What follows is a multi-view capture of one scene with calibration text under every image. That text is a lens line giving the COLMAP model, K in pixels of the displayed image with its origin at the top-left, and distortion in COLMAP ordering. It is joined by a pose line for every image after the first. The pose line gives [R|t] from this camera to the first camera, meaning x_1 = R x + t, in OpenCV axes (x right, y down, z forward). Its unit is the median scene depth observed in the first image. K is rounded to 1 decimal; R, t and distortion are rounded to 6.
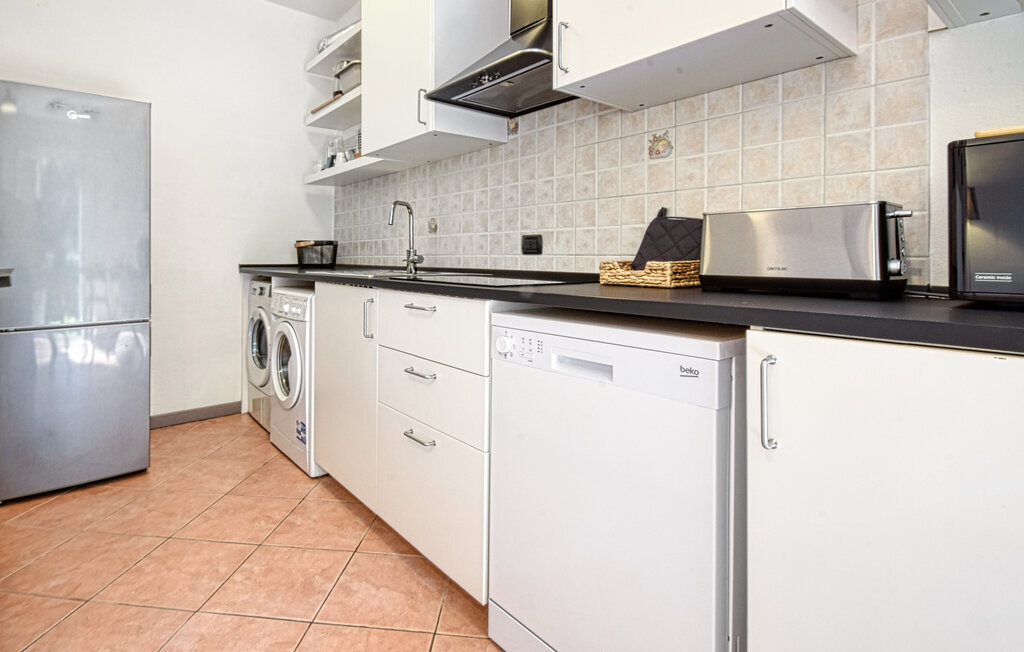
lens RADIAL K [[466.0, 0, 478.6], [0, 466.0, 241.9], [0, 0, 1]] dist [-0.009294, 0.000000]
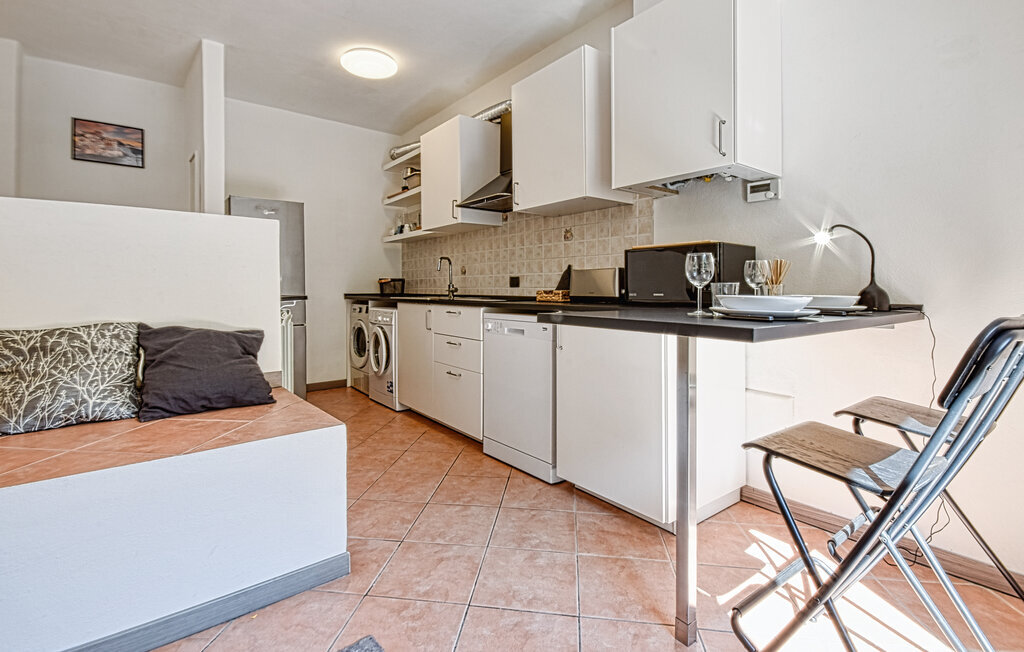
lens RADIAL K [[490.3, 0, 505.0], [0, 490.3, 290.1], [0, 0, 1]] dist [0.000467, 0.000172]
pose [[0.998926, -0.003568, -0.046196, 0.164941], [0.005251, 0.999325, 0.036366, -0.032553], [0.046035, -0.036569, 0.998270, -0.948471]]
